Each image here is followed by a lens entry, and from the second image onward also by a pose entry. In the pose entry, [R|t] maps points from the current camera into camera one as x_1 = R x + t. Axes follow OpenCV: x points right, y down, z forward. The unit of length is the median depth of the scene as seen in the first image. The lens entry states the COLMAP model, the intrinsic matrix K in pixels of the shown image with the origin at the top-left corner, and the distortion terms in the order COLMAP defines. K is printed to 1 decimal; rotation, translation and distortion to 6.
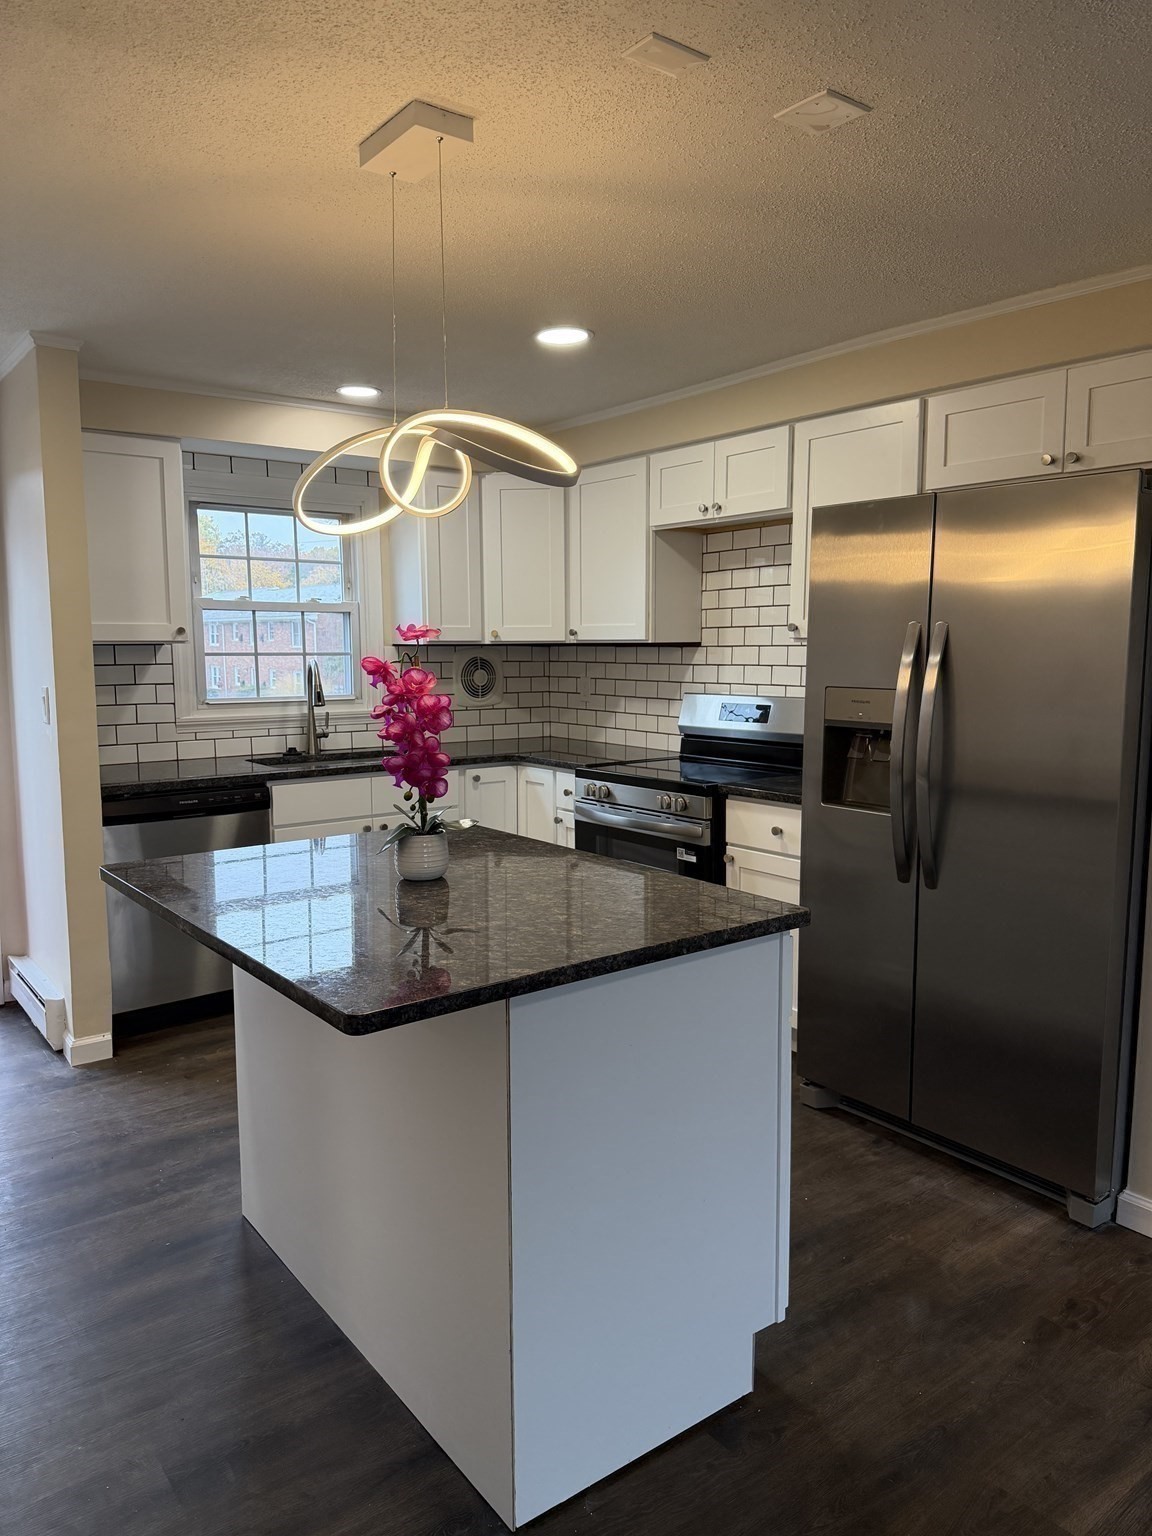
lens RADIAL K [[1075.8, 0, 591.2], [0, 1075.8, 771.9], [0, 0, 1]] dist [0.041135, -0.055663]
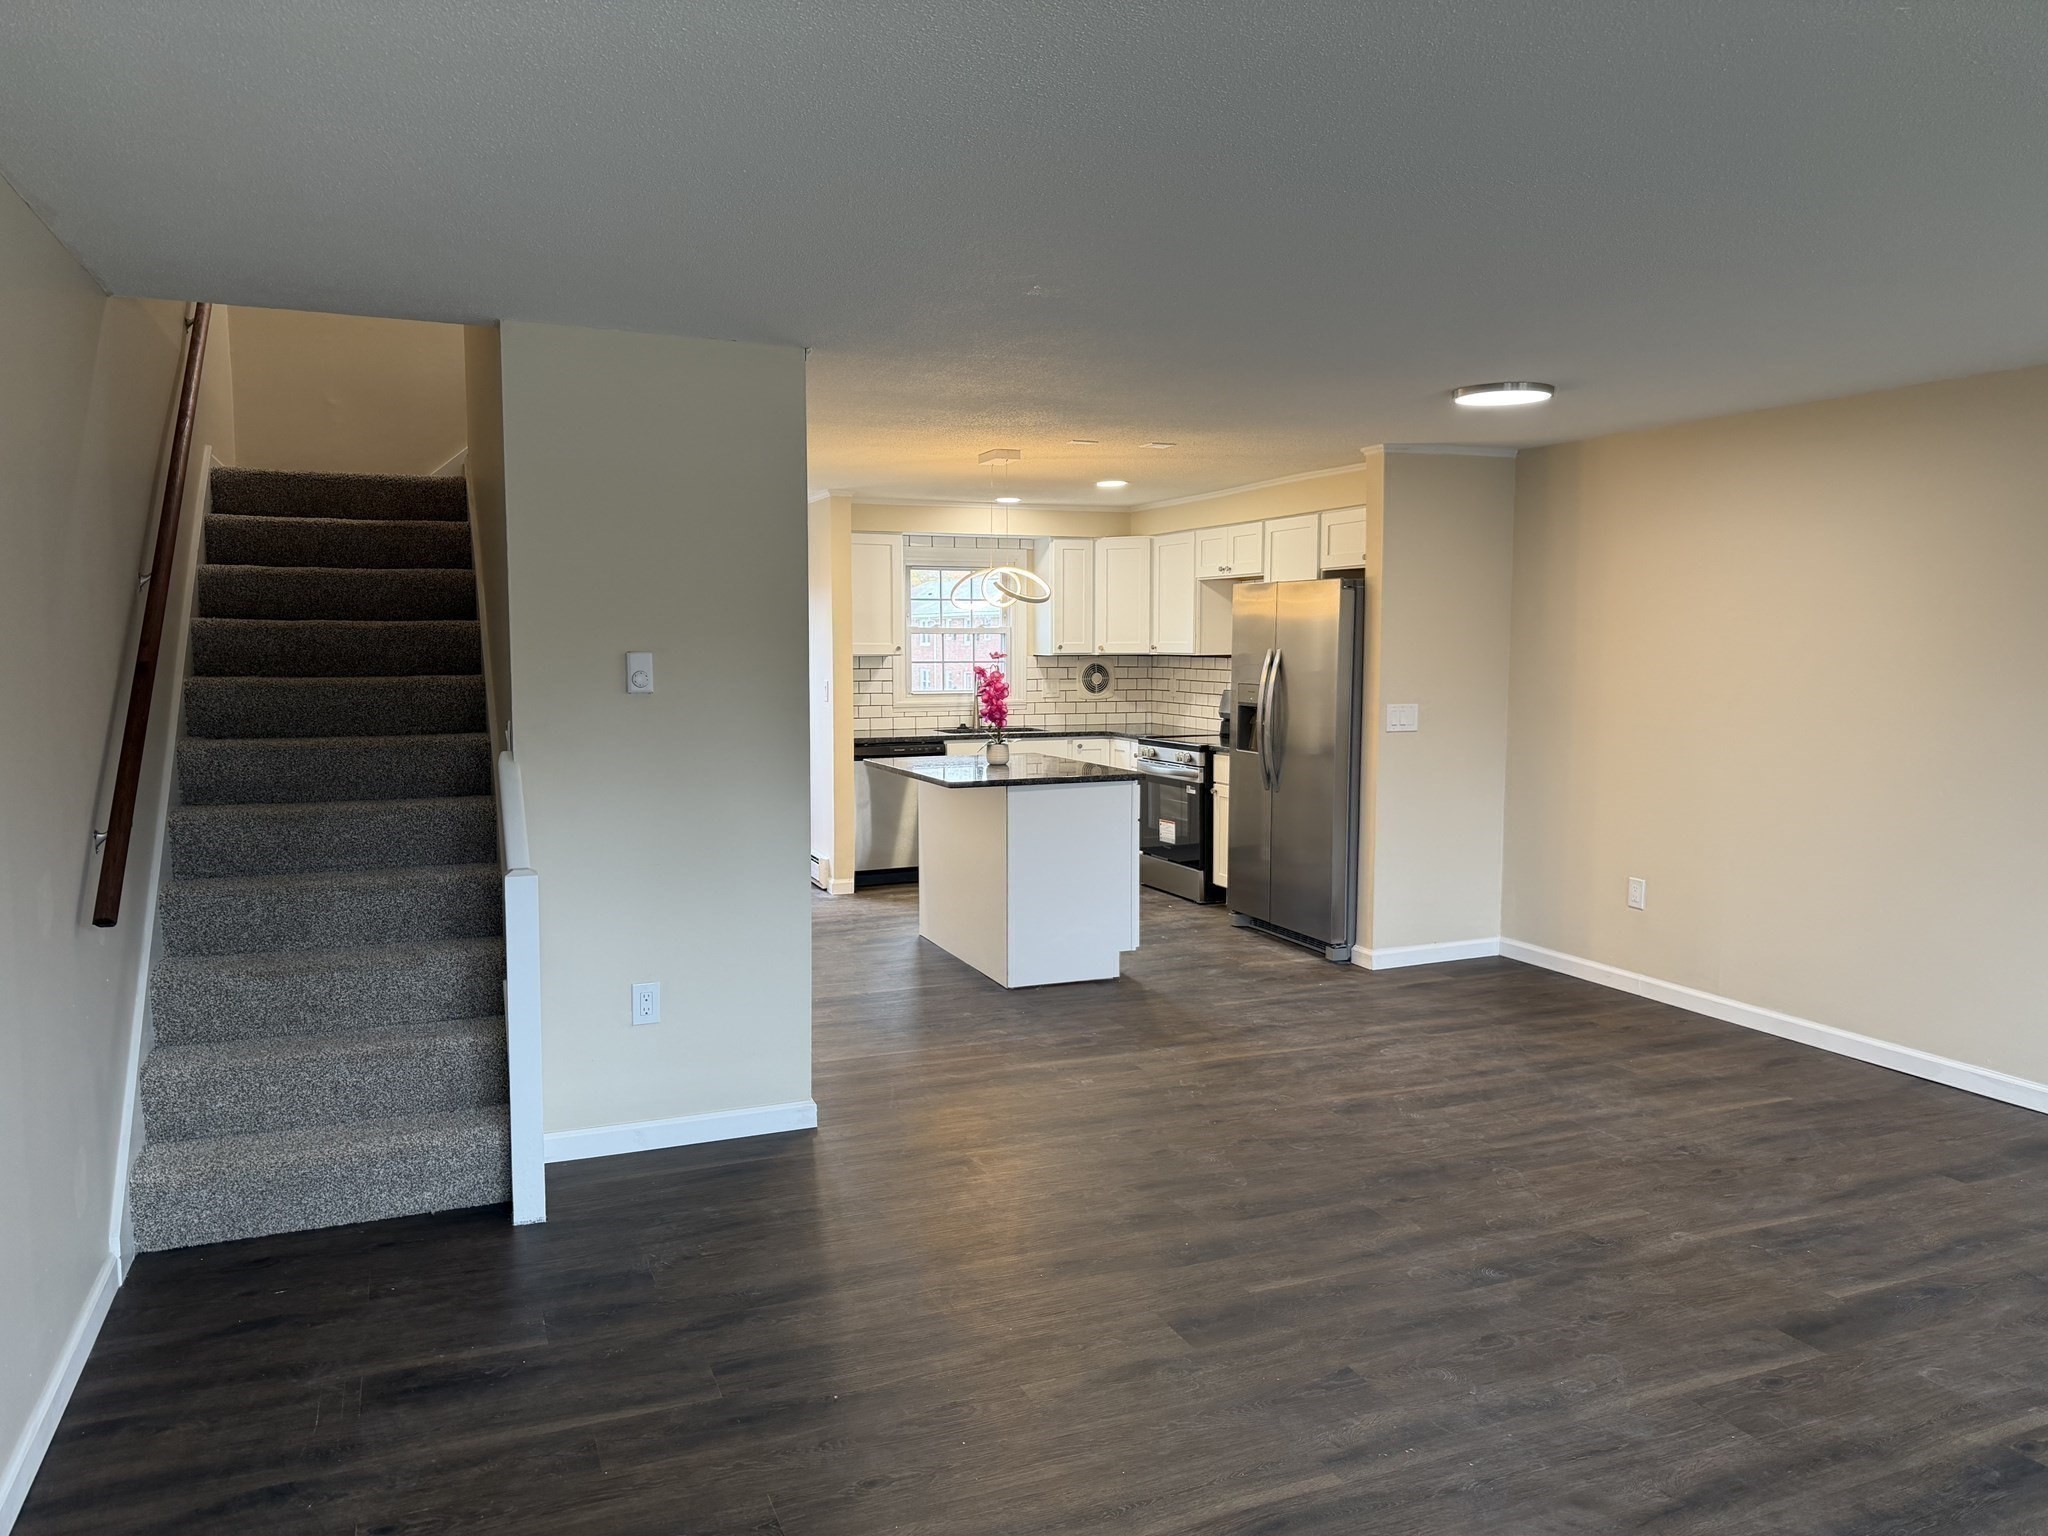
lens RADIAL K [[1434.4, 0, 1015.5], [0, 1434.4, 769.4], [0, 0, 1]] dist [0.041135, -0.055663]
pose [[0.964015, 0.024290, -0.264734, 0.366348], [-0.031672, 0.999218, -0.023651, 0.097098], [0.263953, 0.031184, 0.964031, -1.029209]]
